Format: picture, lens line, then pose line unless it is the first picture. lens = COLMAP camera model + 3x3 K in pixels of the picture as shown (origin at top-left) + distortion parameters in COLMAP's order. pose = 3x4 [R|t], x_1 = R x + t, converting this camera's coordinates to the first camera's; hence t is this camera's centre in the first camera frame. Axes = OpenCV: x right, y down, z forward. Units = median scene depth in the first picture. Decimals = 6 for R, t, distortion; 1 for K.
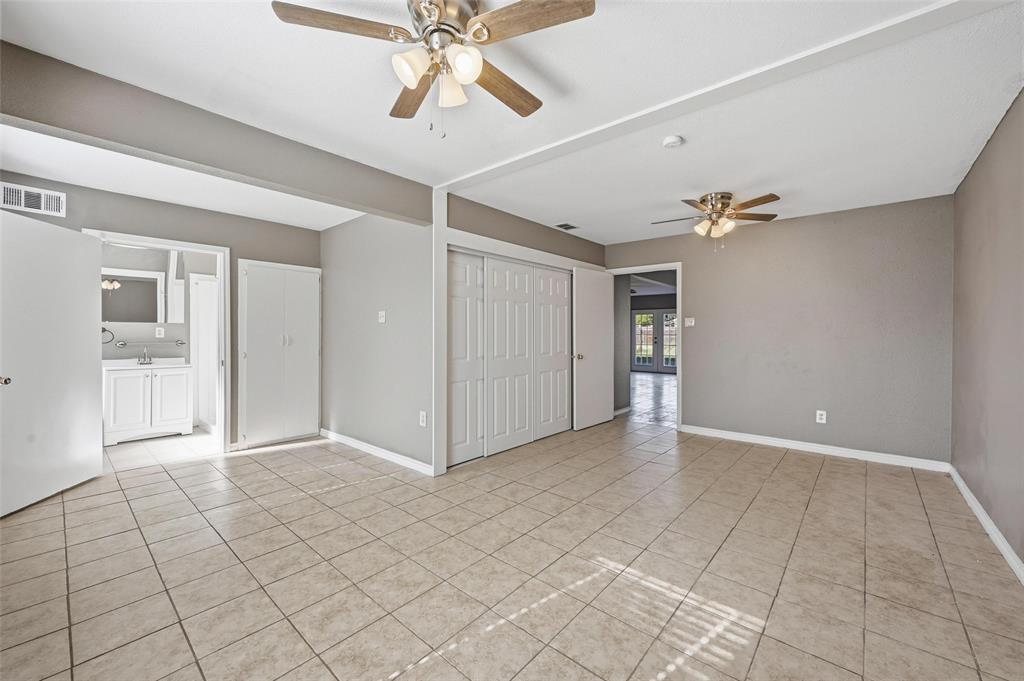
lens RADIAL K [[405.2, 0, 509.4], [0, 405.2, 332.6], [0, 0, 1]] dist [0.000468, 0.000000]
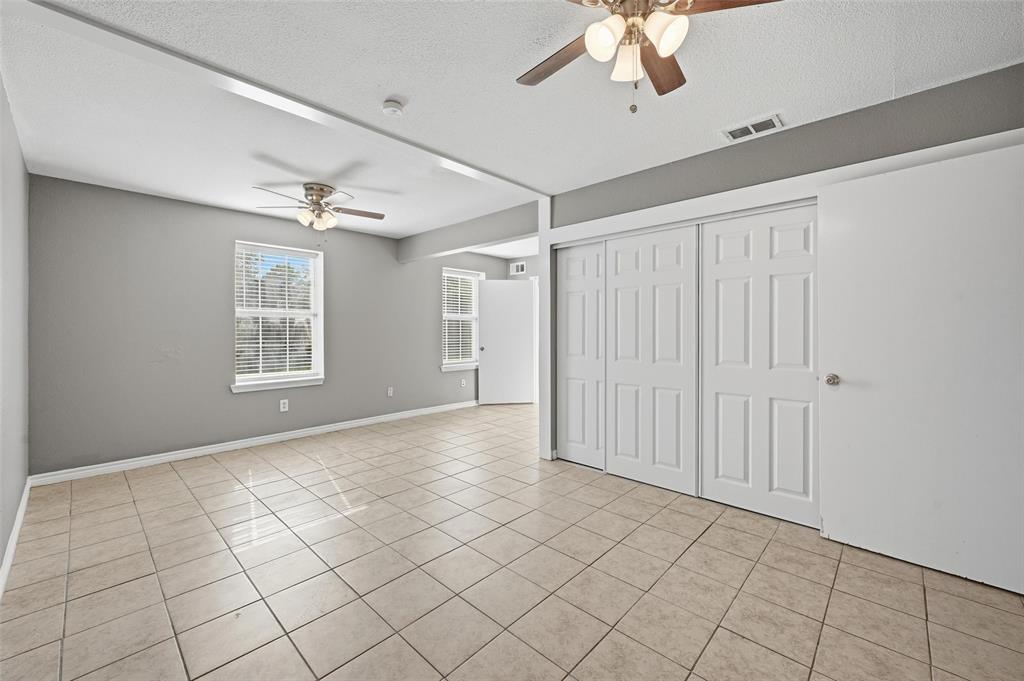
lens RADIAL K [[405.2, 0, 509.4], [0, 405.2, 332.6], [0, 0, 1]] dist [0.000468, 0.000000]
pose [[-0.036730, 0.006486, -0.999304, 0.908312], [0.002392, 0.999977, 0.006403, 0.002478], [0.999322, -0.002155, -0.036744, 0.927141]]
